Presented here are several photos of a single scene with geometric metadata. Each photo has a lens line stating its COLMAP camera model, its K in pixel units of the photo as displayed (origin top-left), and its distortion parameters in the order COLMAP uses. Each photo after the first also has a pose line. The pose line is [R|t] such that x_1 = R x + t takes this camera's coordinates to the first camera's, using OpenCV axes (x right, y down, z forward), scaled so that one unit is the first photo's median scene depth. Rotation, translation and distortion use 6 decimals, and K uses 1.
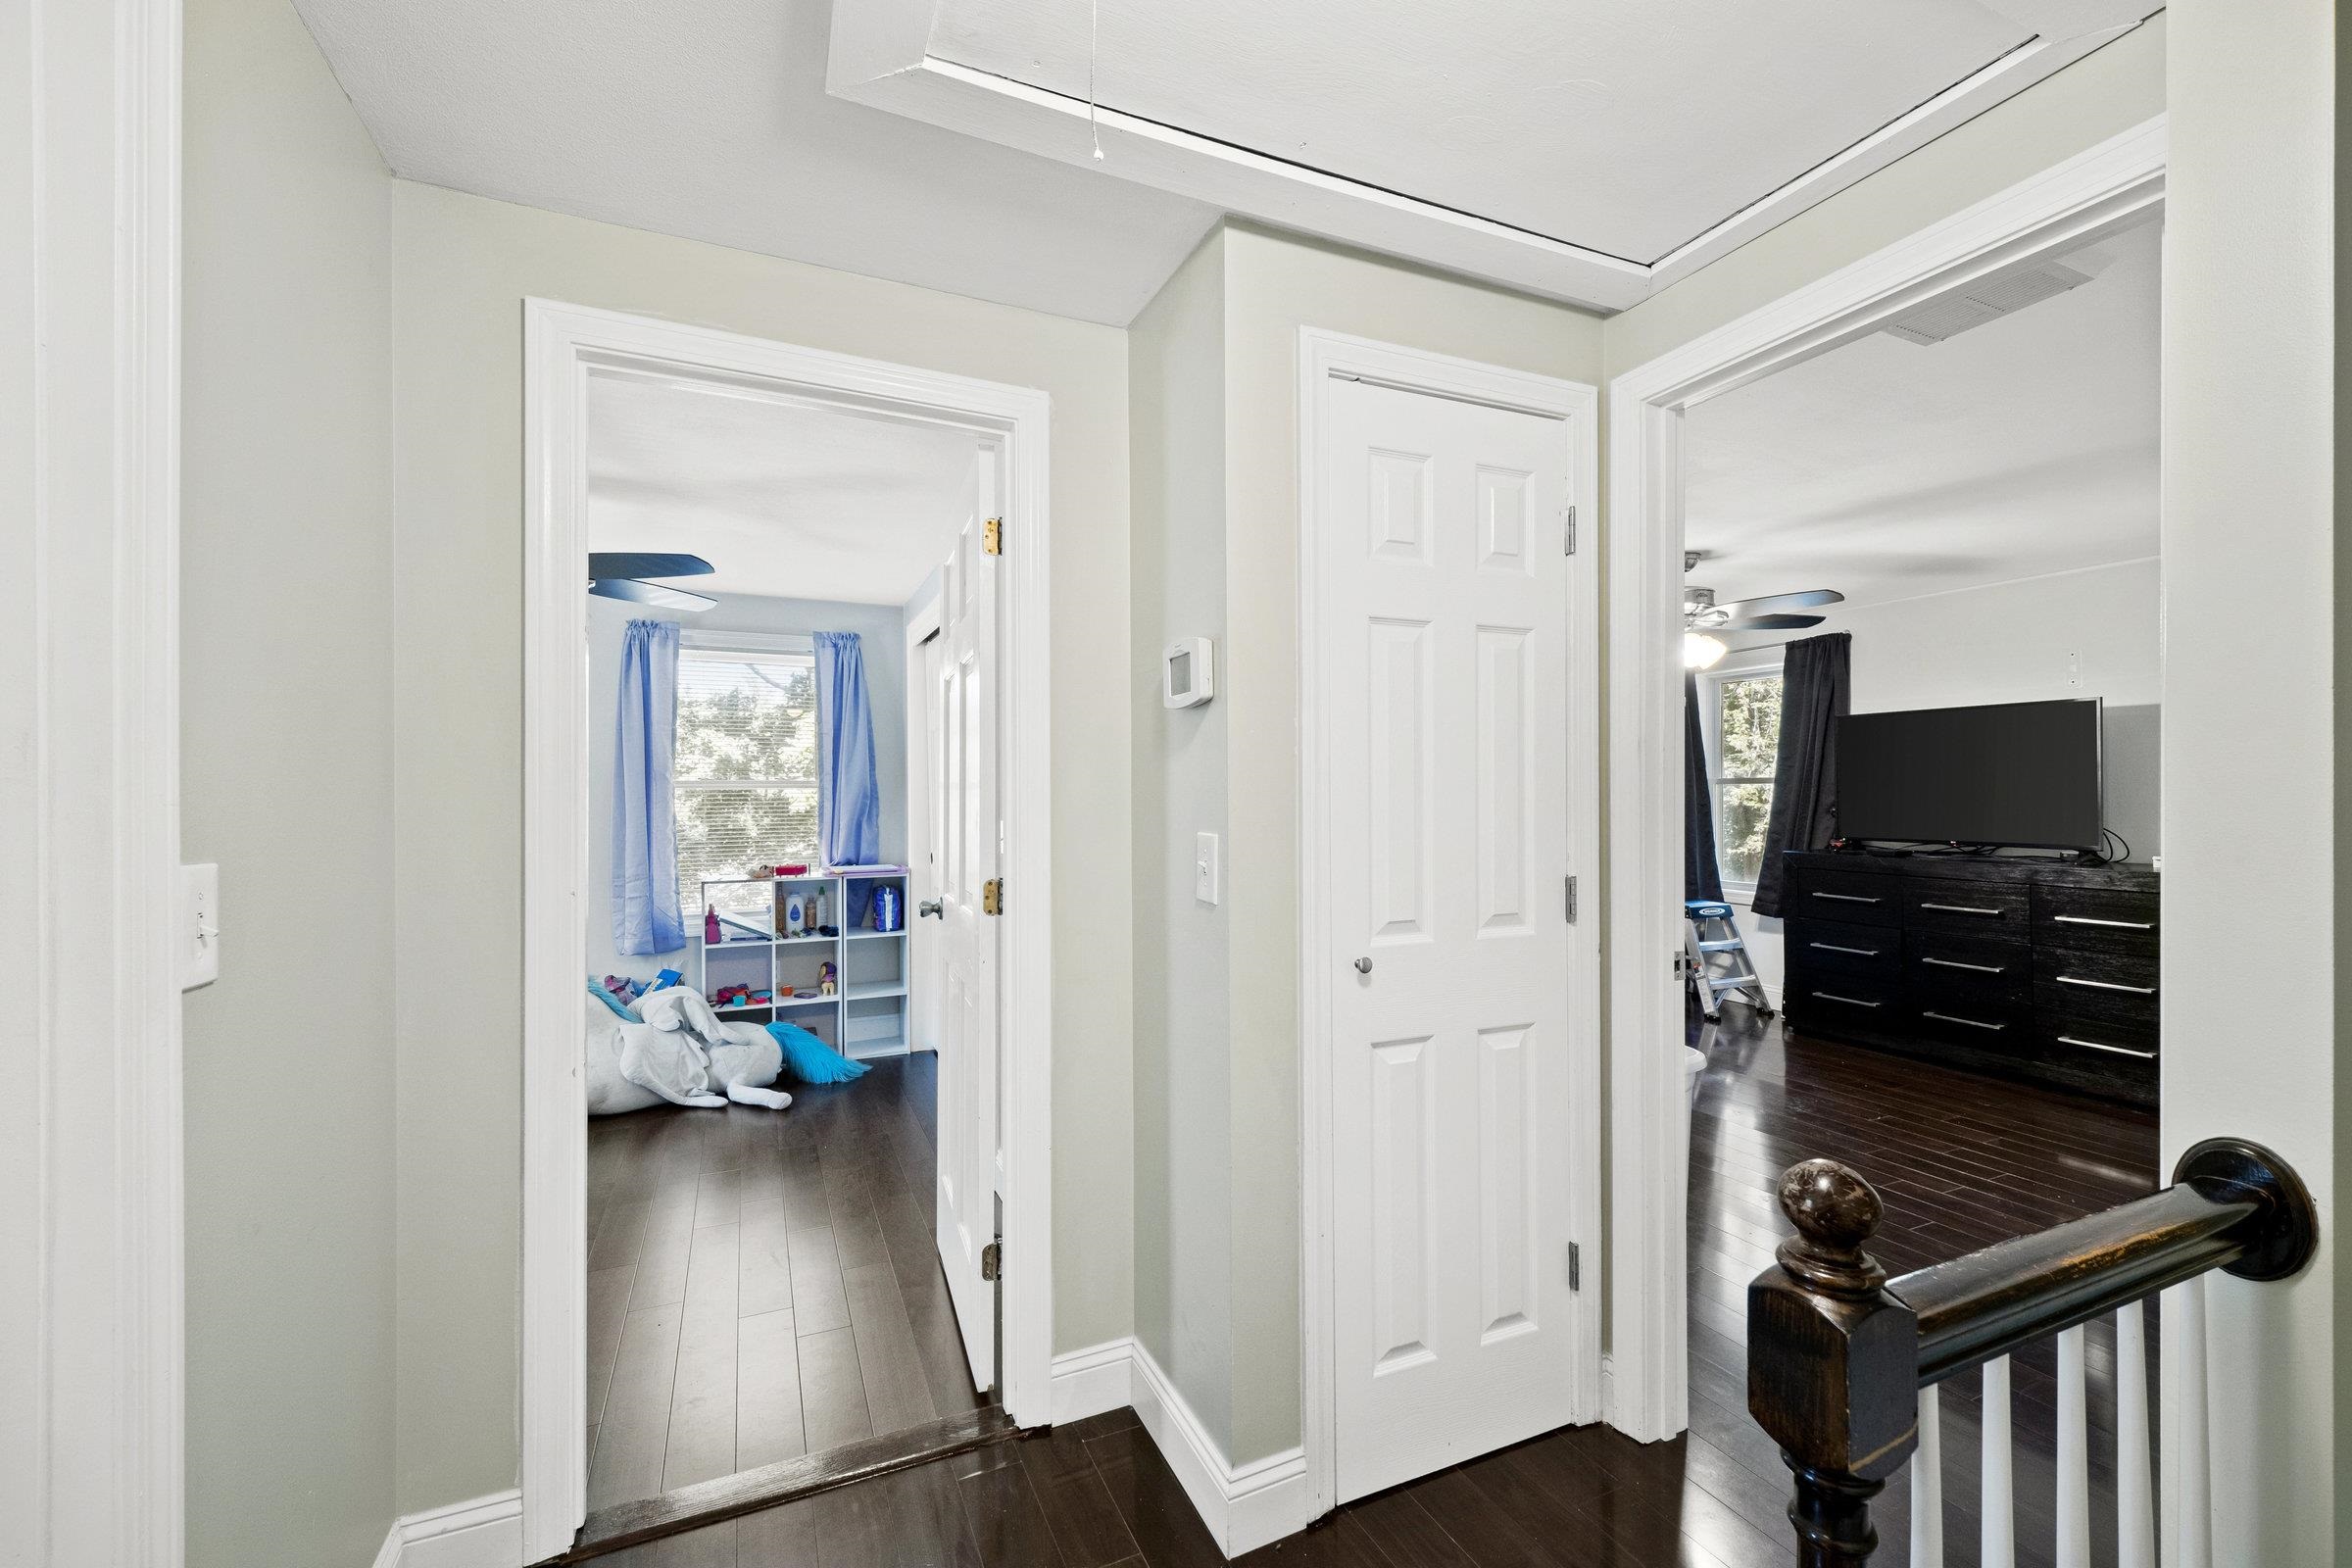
lens RADIAL K [[982.8, 0, 1187.2], [0, 982.8, 781.5], [0, 0, 1]] dist [-0.000886, -0.000094]
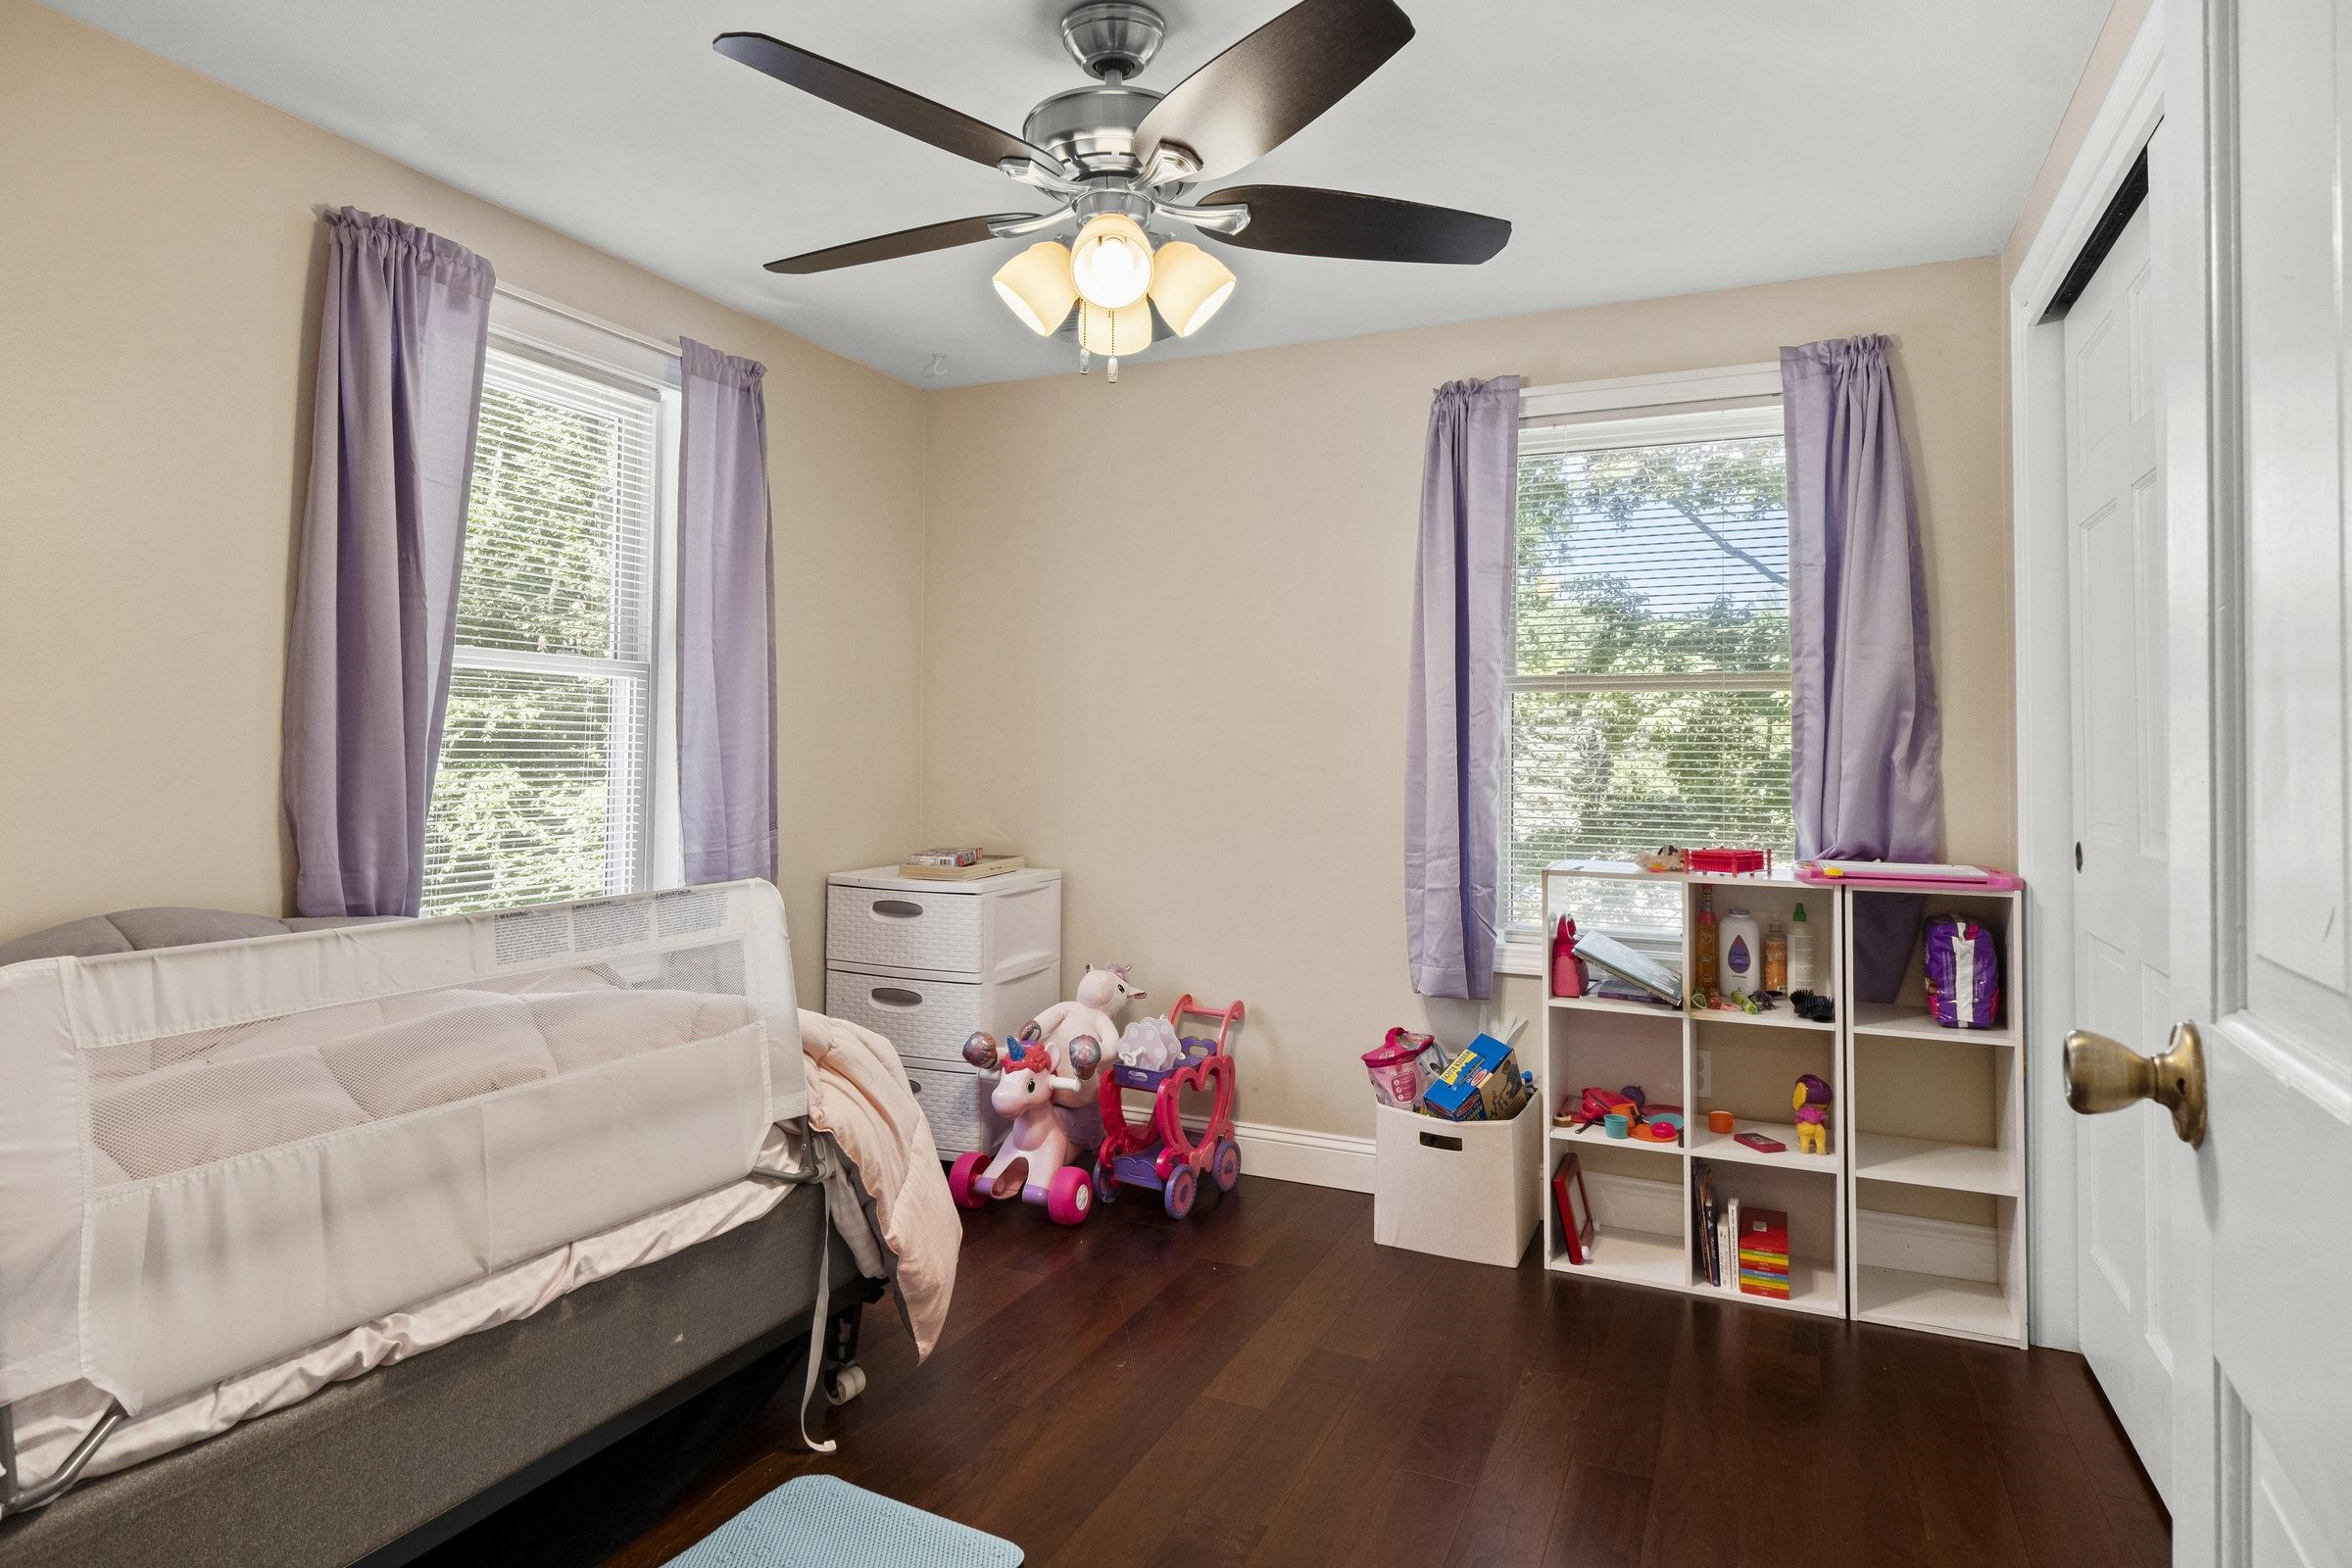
lens RADIAL K [[1266.1, 0, 1199.7], [0, 1266.1, 713.8], [0, 0, 1]] dist [0.004752, -0.004714]
pose [[0.657254, -0.013681, -0.753545, -0.115119], [-0.008448, 0.999639, -0.025517, 0.038094], [0.753622, 0.023137, 0.656901, 0.415343]]
